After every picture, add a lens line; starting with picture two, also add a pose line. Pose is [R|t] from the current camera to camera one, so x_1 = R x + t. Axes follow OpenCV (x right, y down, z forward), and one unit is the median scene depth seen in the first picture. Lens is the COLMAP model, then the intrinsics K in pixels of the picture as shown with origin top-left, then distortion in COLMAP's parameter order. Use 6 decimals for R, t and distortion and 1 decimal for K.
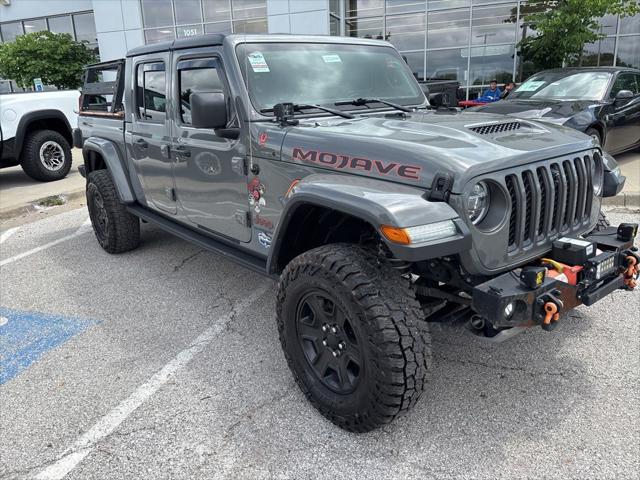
lens RADIAL K [[488.3, 0, 319.0], [0, 488.3, 239.0], [0, 0, 1]] dist [0.020168, 0.000453]
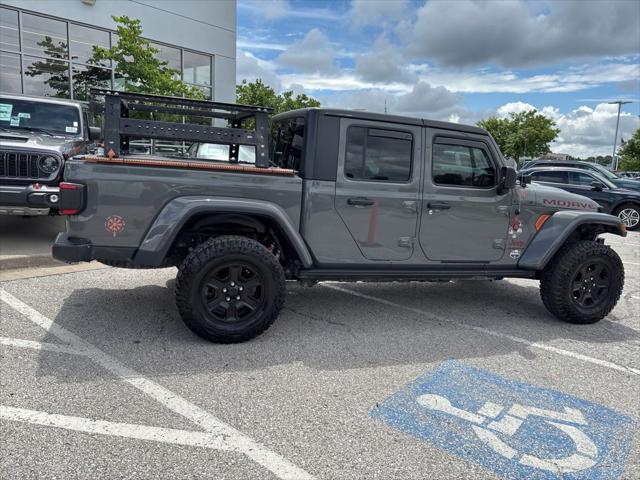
lens RADIAL K [[484.5, 0, 318.1], [0, 484.5, 242.1], [0, 0, 1]] dist [0.049580, -0.056977]
pose [[0.345003, -0.100878, 0.933165, -1.896460], [0.195324, 0.980158, 0.033744, -0.226245], [-0.918053, 0.170628, 0.357862, 1.018831]]
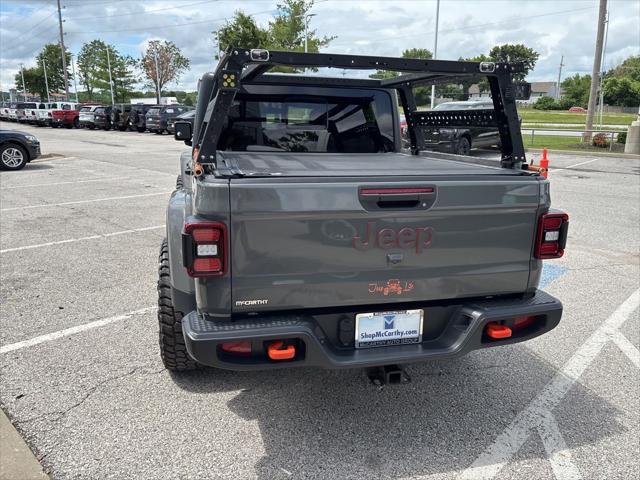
lens RADIAL K [[484.3, 0, 317.8], [0, 484.3, 236.7], [0, 0, 1]] dist [0.052210, -0.063197]
pose [[-0.909813, -0.076662, 0.407877, -0.953228], [0.137192, 0.871985, 0.469915, -0.840181], [-0.391687, 0.483492, -0.782826, 2.784561]]
